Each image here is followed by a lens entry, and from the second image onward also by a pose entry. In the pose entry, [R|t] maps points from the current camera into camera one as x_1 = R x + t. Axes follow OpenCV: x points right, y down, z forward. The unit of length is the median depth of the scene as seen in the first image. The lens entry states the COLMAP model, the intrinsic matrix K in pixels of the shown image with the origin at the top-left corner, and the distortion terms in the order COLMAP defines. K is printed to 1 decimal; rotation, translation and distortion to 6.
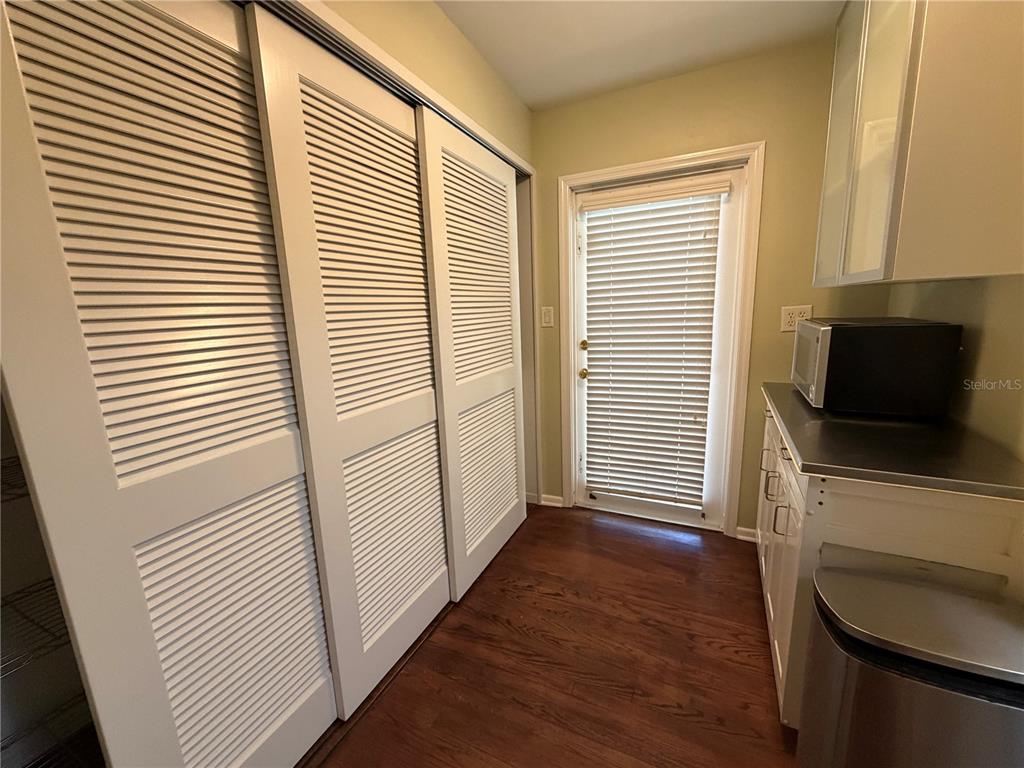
lens RADIAL K [[406.5, 0, 514.4], [0, 406.5, 384.5], [0, 0, 1]] dist [0.000390, -0.000886]
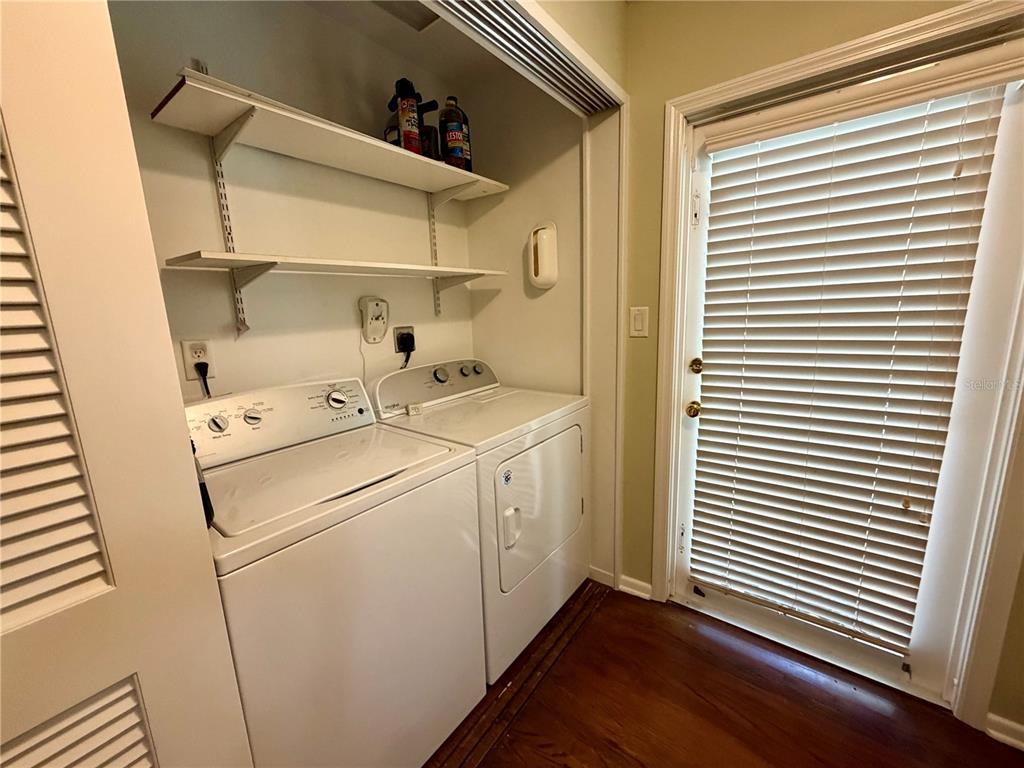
lens RADIAL K [[406.5, 0, 508.5], [0, 406.5, 385.1], [0, 0, 1]] dist [0.000390, -0.000886]
pose [[0.974284, 0.039471, -0.221841, 0.025738], [-0.036971, 0.999197, 0.015412, -0.067655], [0.222272, -0.006814, 0.974961, 0.313904]]
